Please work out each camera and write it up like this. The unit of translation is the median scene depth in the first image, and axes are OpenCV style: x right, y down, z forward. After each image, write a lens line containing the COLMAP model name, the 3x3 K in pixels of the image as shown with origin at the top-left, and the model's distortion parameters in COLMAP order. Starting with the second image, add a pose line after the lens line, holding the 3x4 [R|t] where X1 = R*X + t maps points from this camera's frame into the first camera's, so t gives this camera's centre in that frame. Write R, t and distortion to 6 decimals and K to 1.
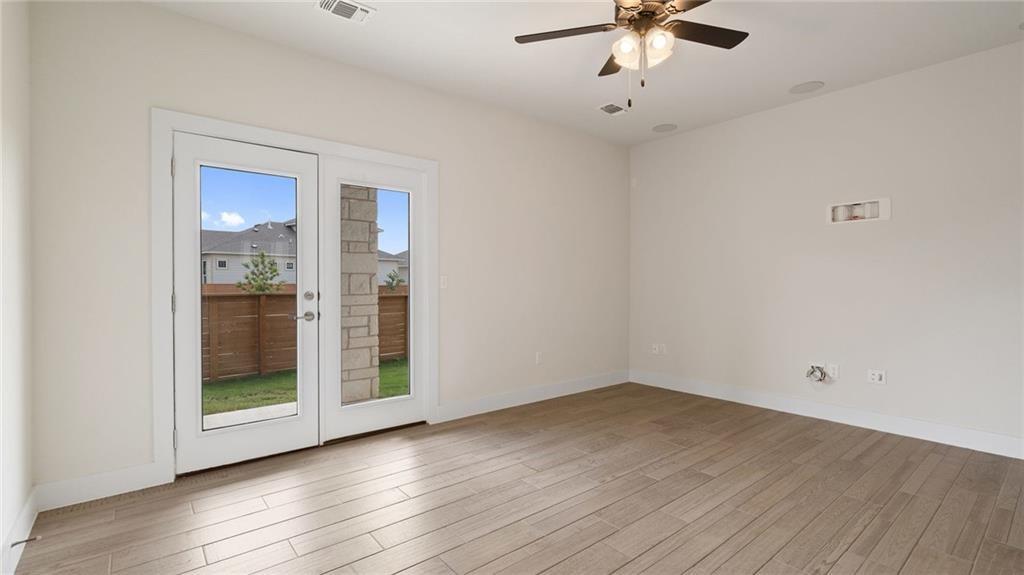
lens RADIAL K [[464.4, 0, 513.2], [0, 464.4, 281.9], [0, 0, 1]] dist [-0.001200, 0.000026]
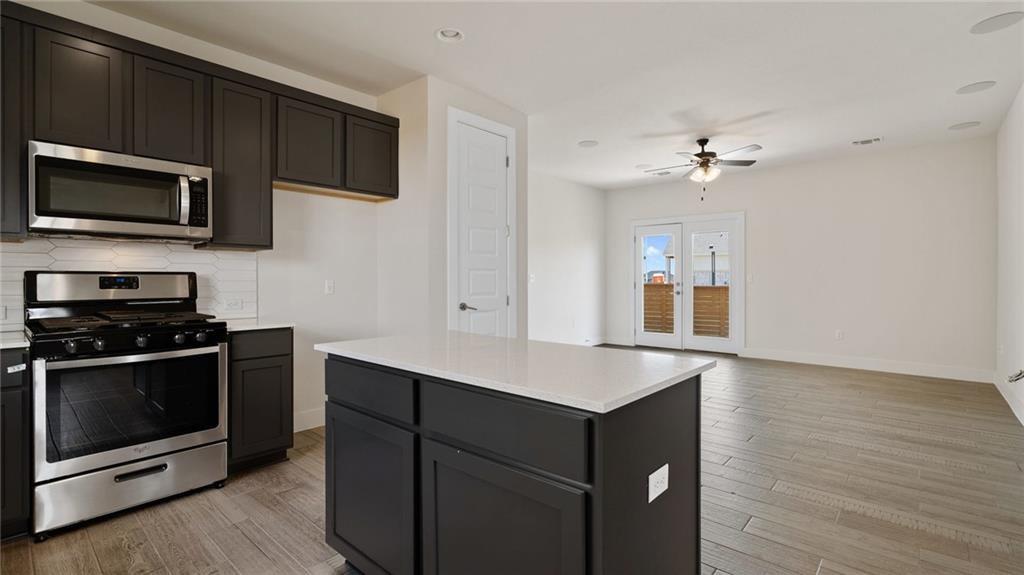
lens RADIAL K [[464.4, 0, 513.2], [0, 464.4, 281.9], [0, 0, 1]] dist [-0.001200, 0.000026]
pose [[0.157285, 0.002261, -0.987551, 1.929103], [0.002558, 0.999993, 0.002696, 0.011150], [0.987550, -0.002950, 0.157278, -0.206330]]
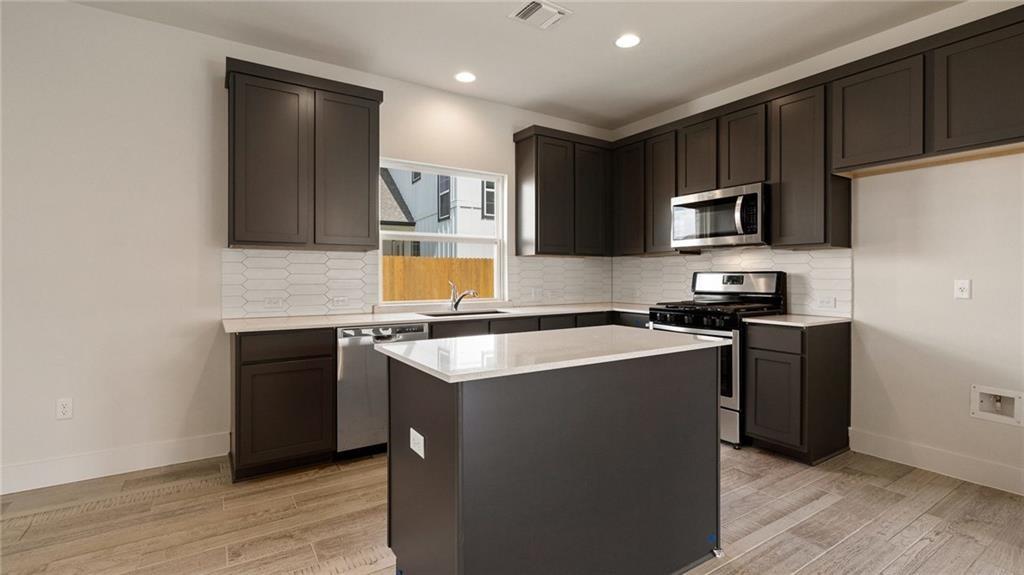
lens RADIAL K [[467.2, 0, 512.5], [0, 467.2, 277.6], [0, 0, 1]] dist [-0.001755, 0.000432]
pose [[-0.993557, -0.003035, 0.113290, 1.357672], [-0.002749, 0.999993, 0.002677, 0.005272], [-0.113297, 0.002348, -0.993558, 0.518142]]
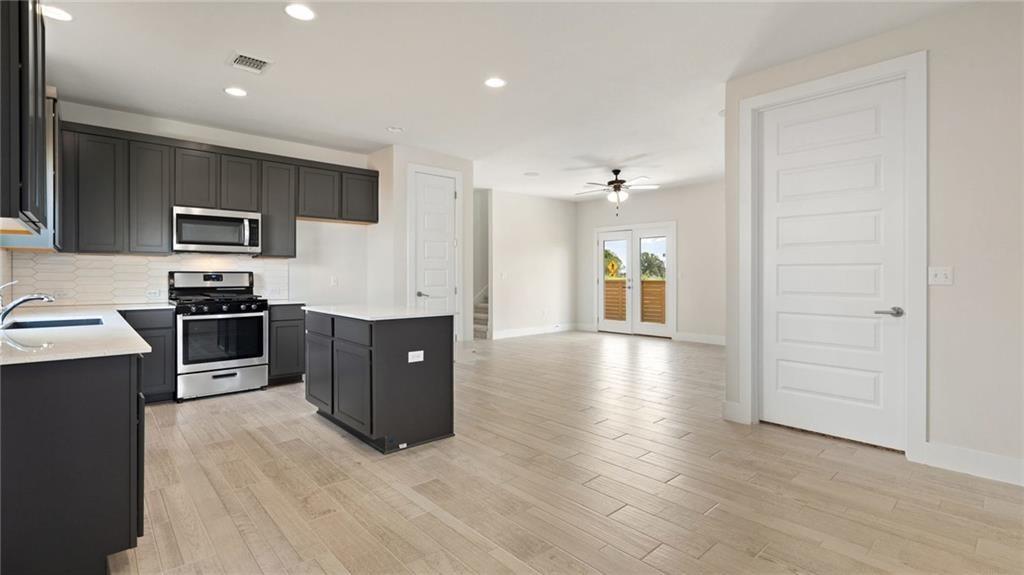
lens RADIAL K [[467.2, 0, 512.5], [0, 467.2, 277.6], [0, 0, 1]] dist [-0.001755, 0.000432]
pose [[0.047881, 0.000775, -0.998853, 2.637983], [0.000383, 1.000000, 0.000795, 0.011999], [0.998853, -0.000420, 0.047881, 0.168911]]
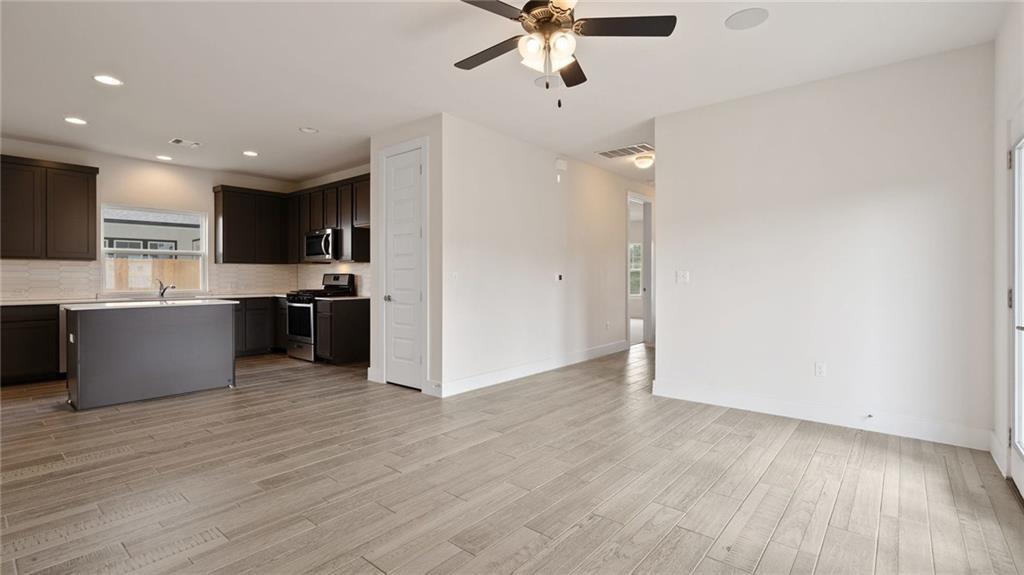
lens RADIAL K [[464.4, 0, 513.2], [0, 464.4, 281.9], [0, 0, 1]] dist [-0.001200, 0.000026]
pose [[-0.983110, -0.001591, -0.183009, 0.446687], [-0.003758, 0.999927, 0.011495, 0.001821], [0.182977, 0.011989, -0.983044, 1.654770]]
